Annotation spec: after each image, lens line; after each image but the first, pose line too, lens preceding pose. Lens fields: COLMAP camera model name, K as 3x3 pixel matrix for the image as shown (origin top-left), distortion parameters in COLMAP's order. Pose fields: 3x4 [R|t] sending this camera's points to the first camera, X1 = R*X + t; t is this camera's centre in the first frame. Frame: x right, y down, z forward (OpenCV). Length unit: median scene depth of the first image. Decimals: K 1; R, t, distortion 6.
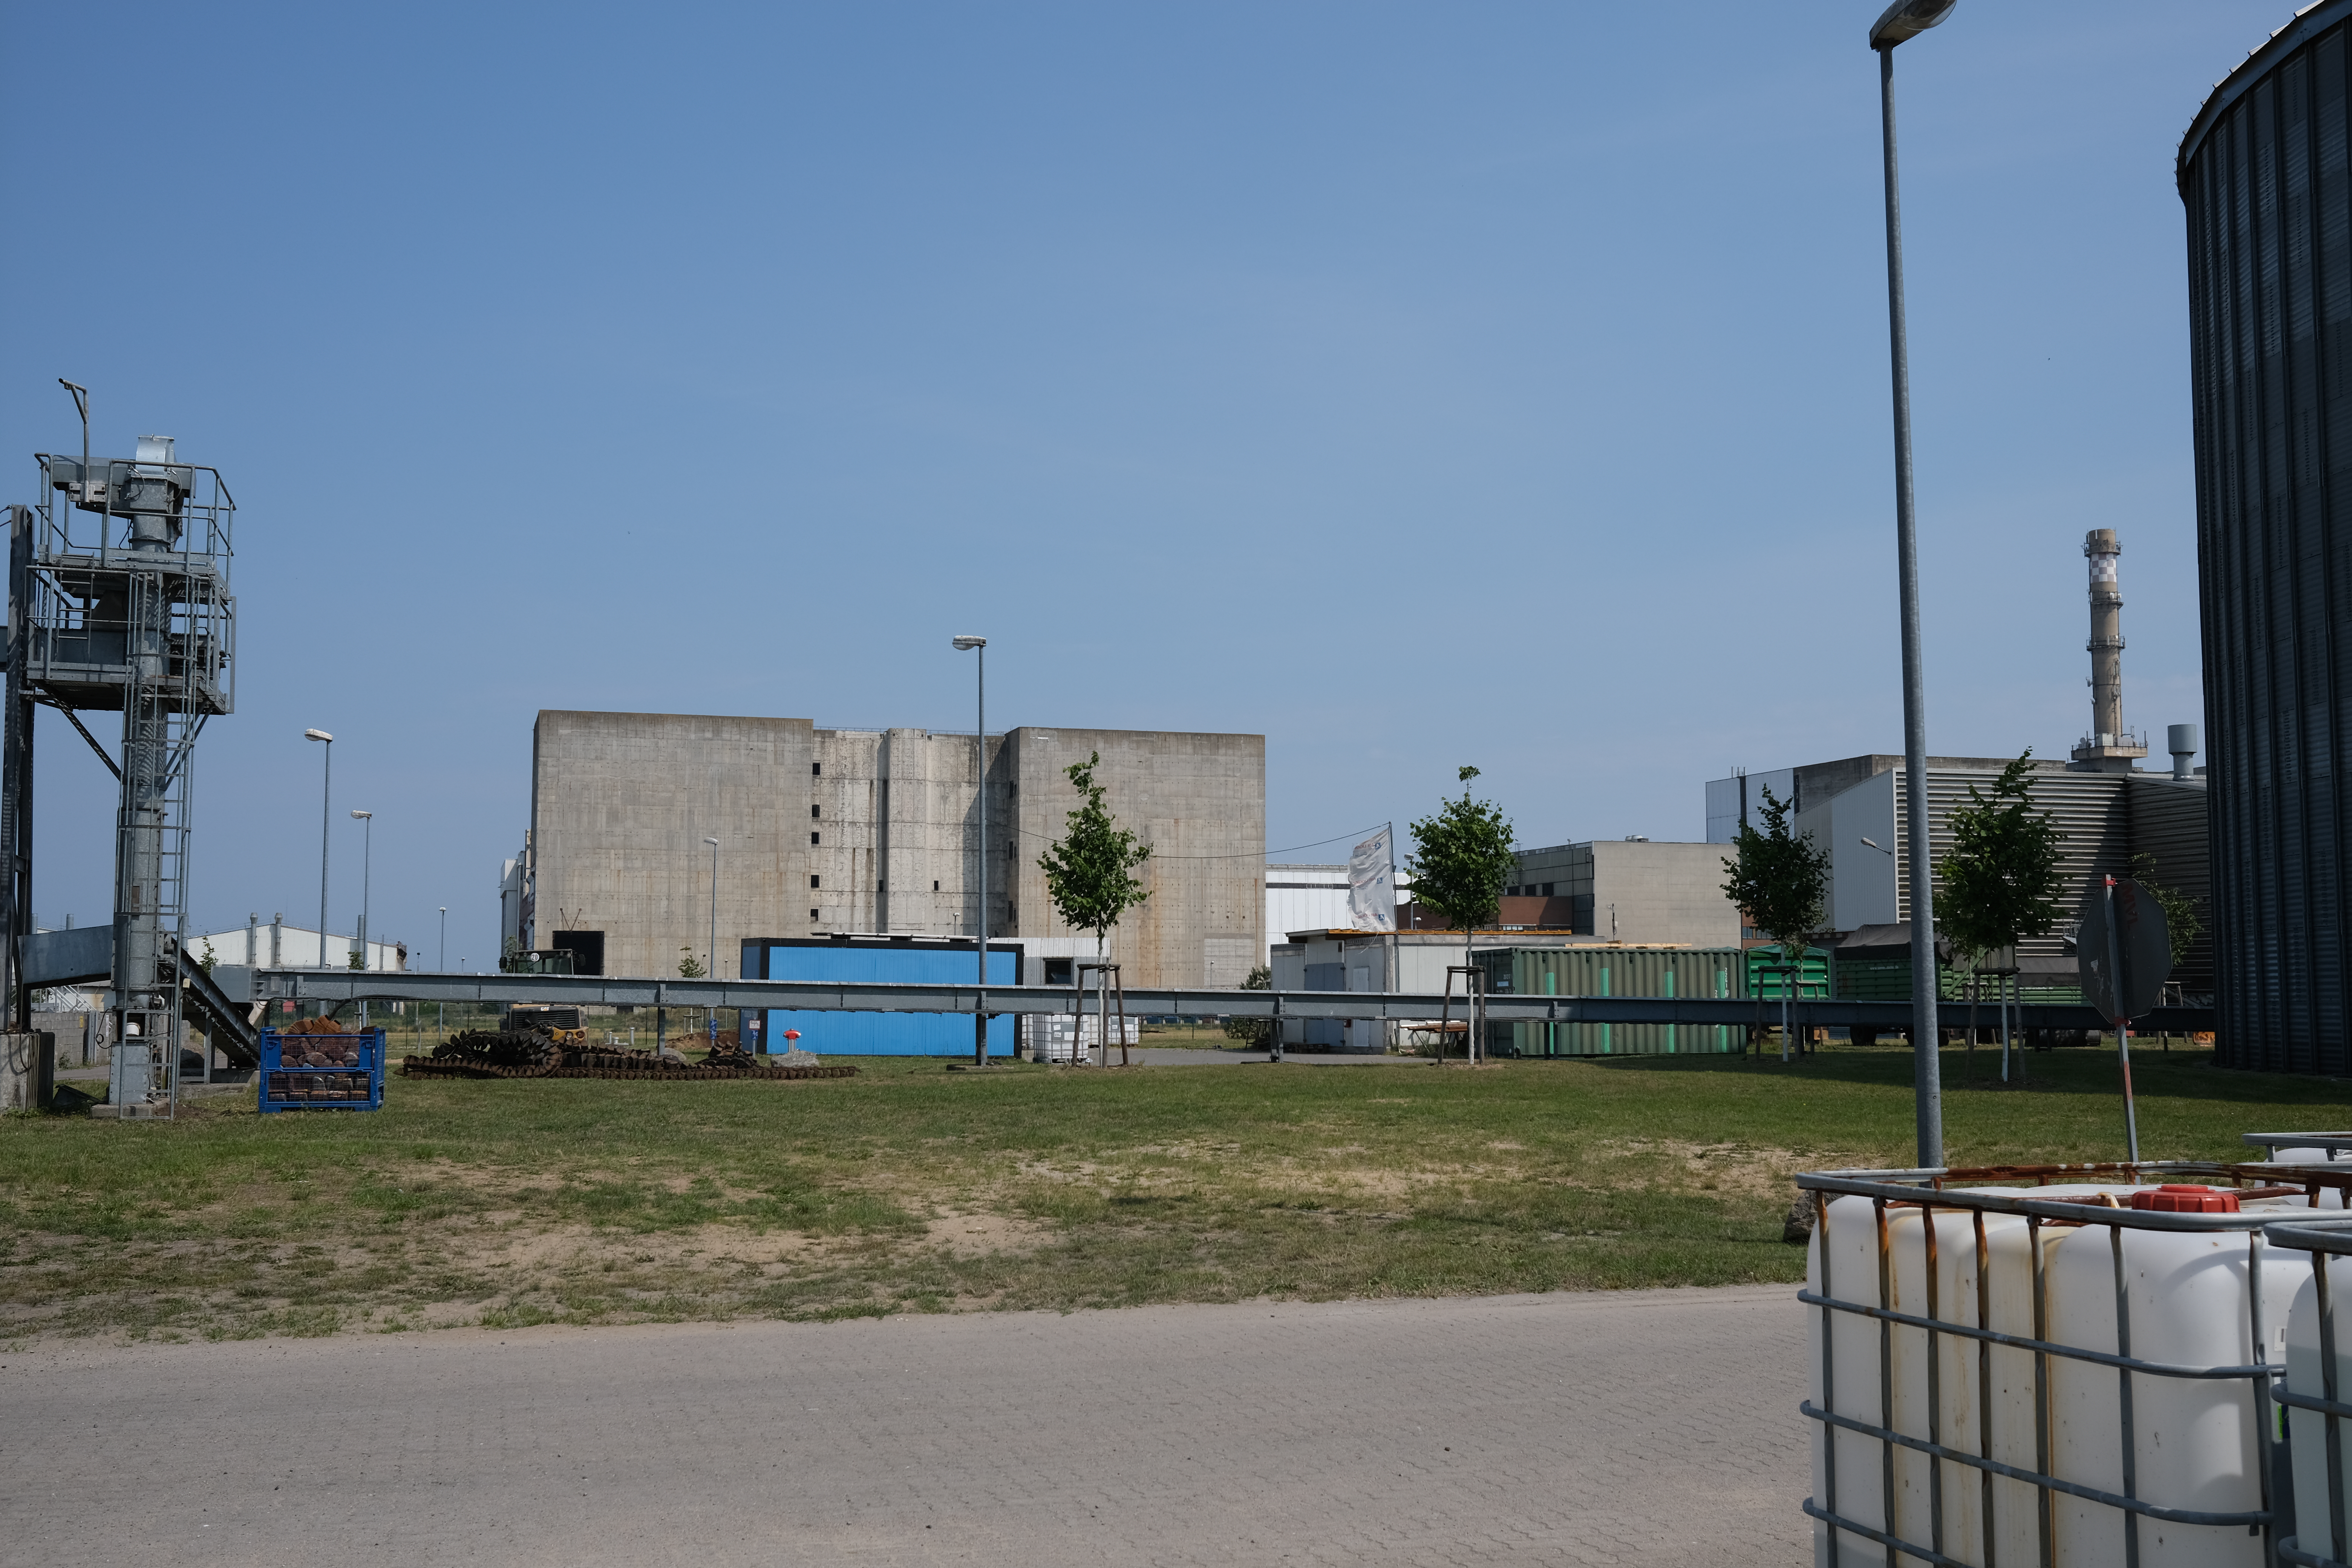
lens RADIAL K [[2437.8, 0, 1134.0], [0, 2437.8, 790.2], [0, 0, 1]] dist [-0.034942, 0.122360]
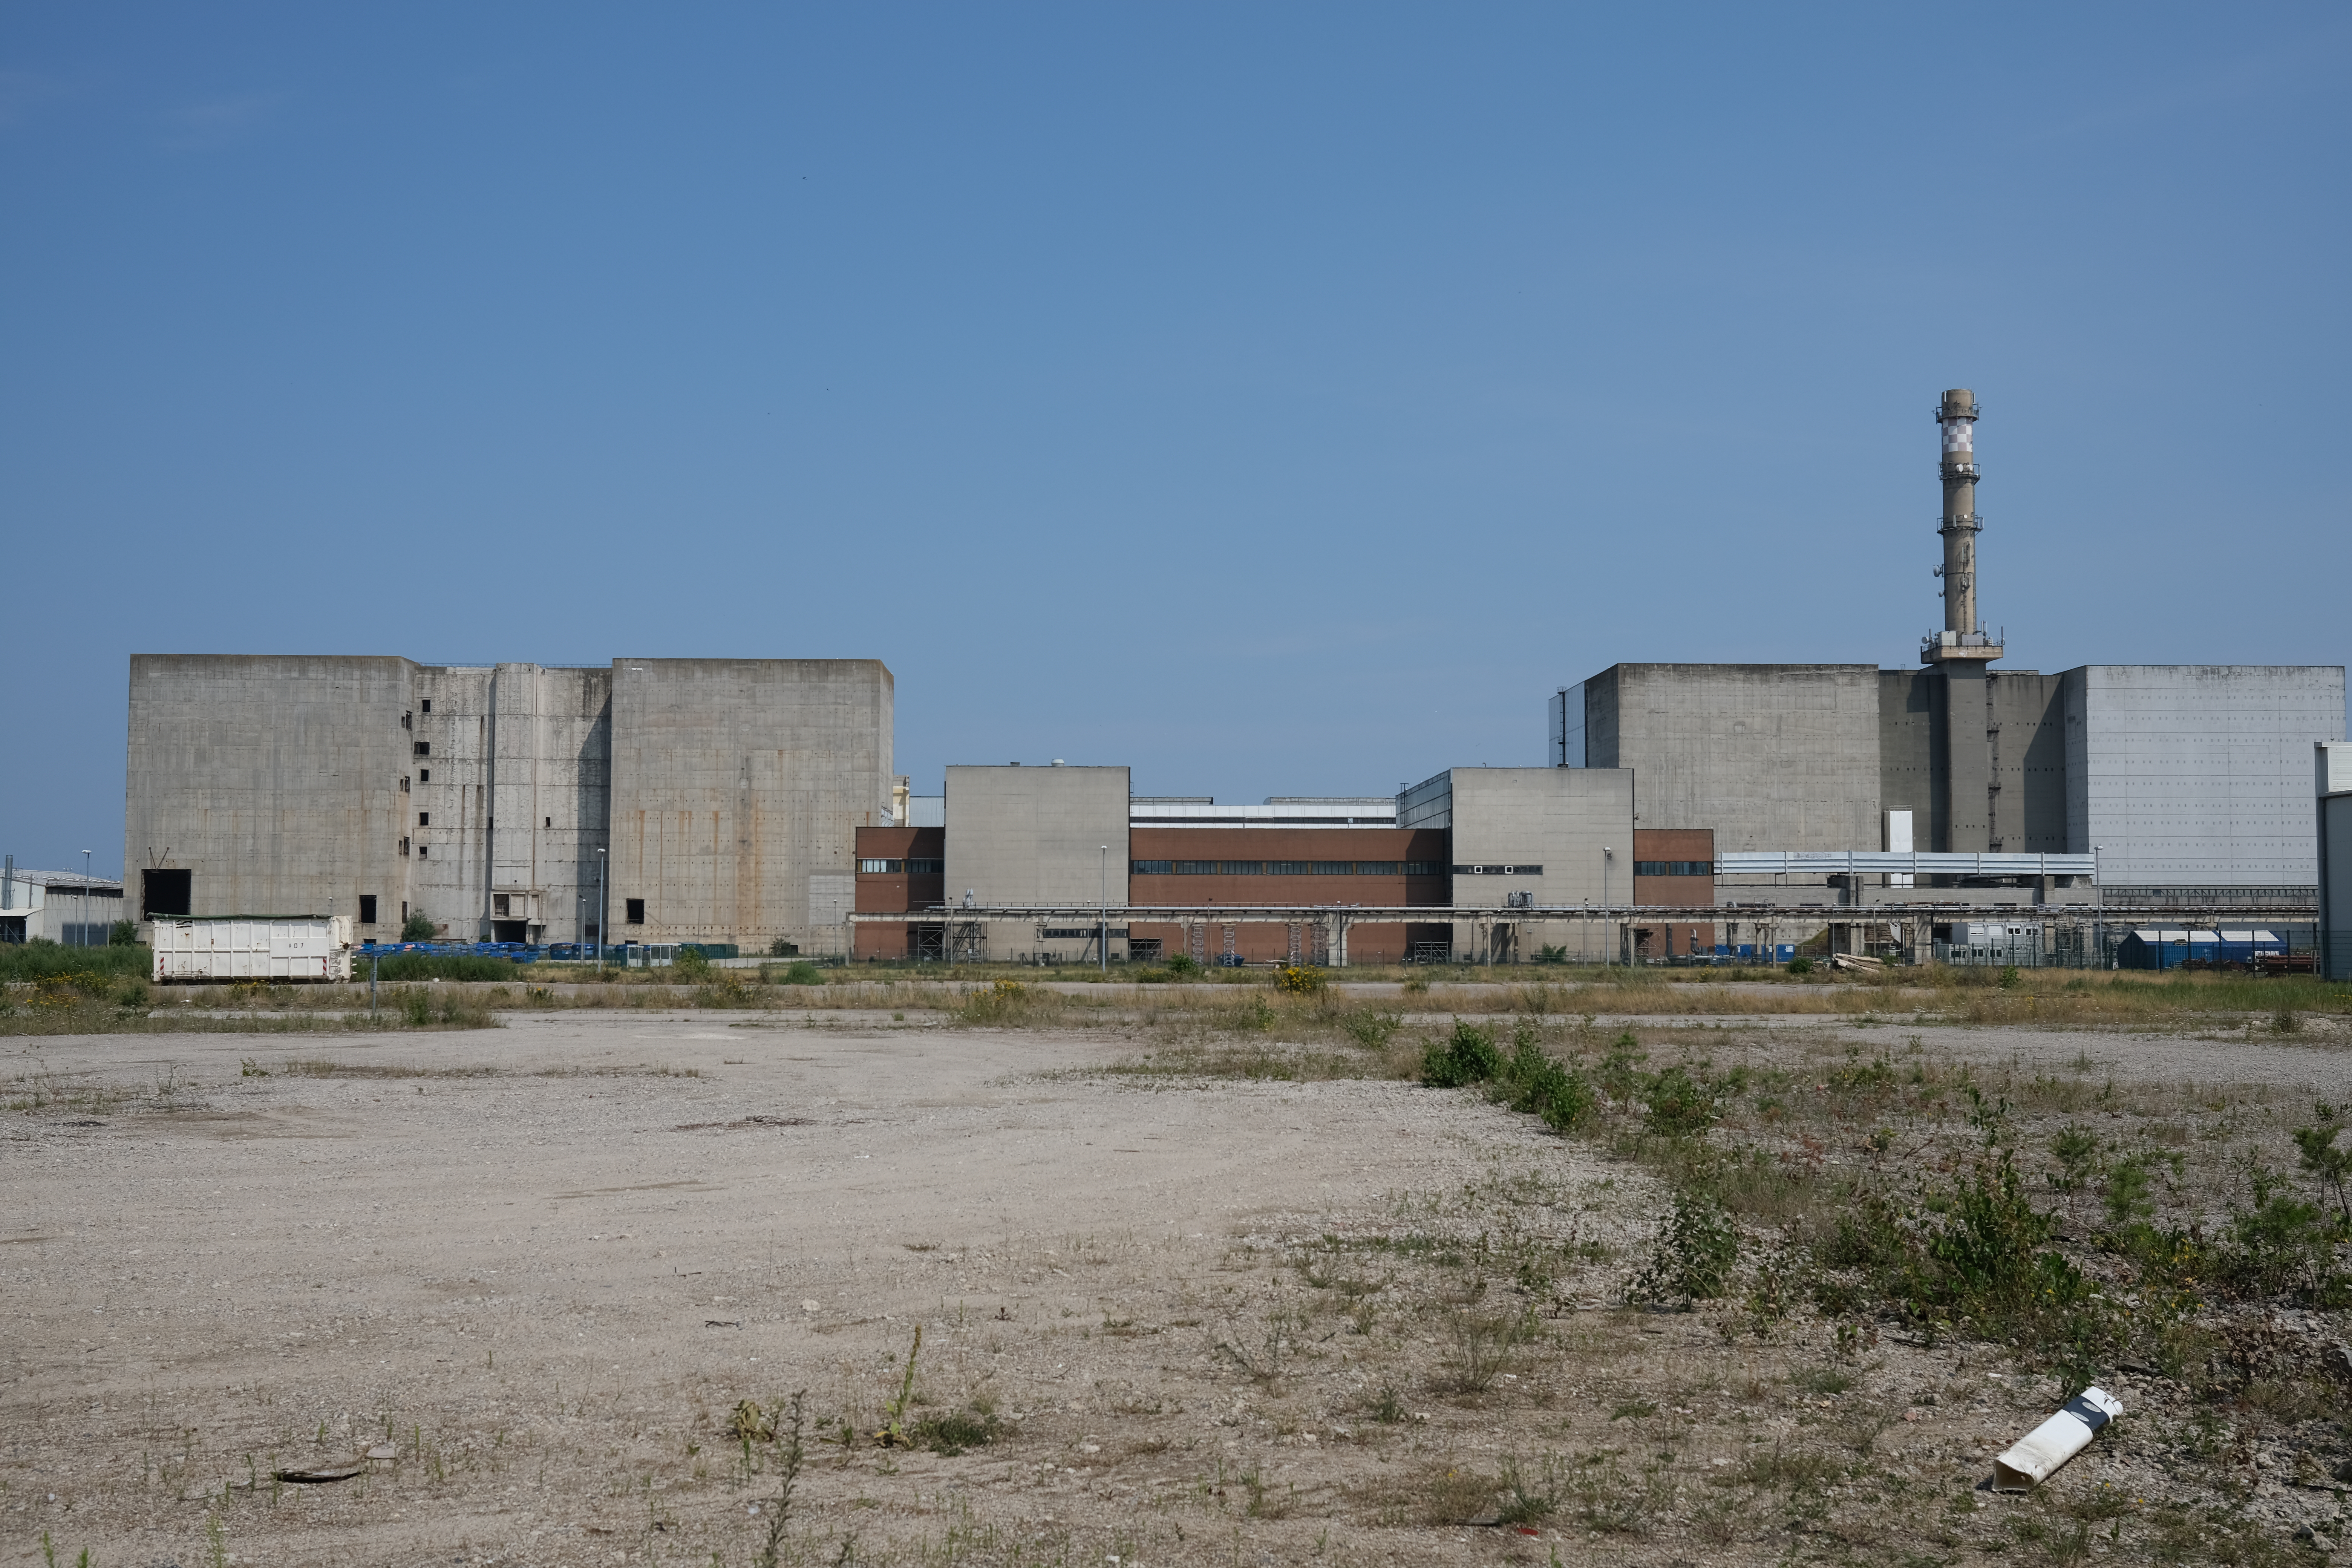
lens RADIAL K [[2437.8, 0, 1134.0], [0, 2437.8, 790.2], [0, 0, 1]] dist [-0.034942, 0.122360]
pose [[0.960650, -0.012509, -0.277479, 0.421819], [0.019070, 0.999598, 0.020959, 0.010320], [0.277105, -0.025426, 0.960503, 0.124254]]
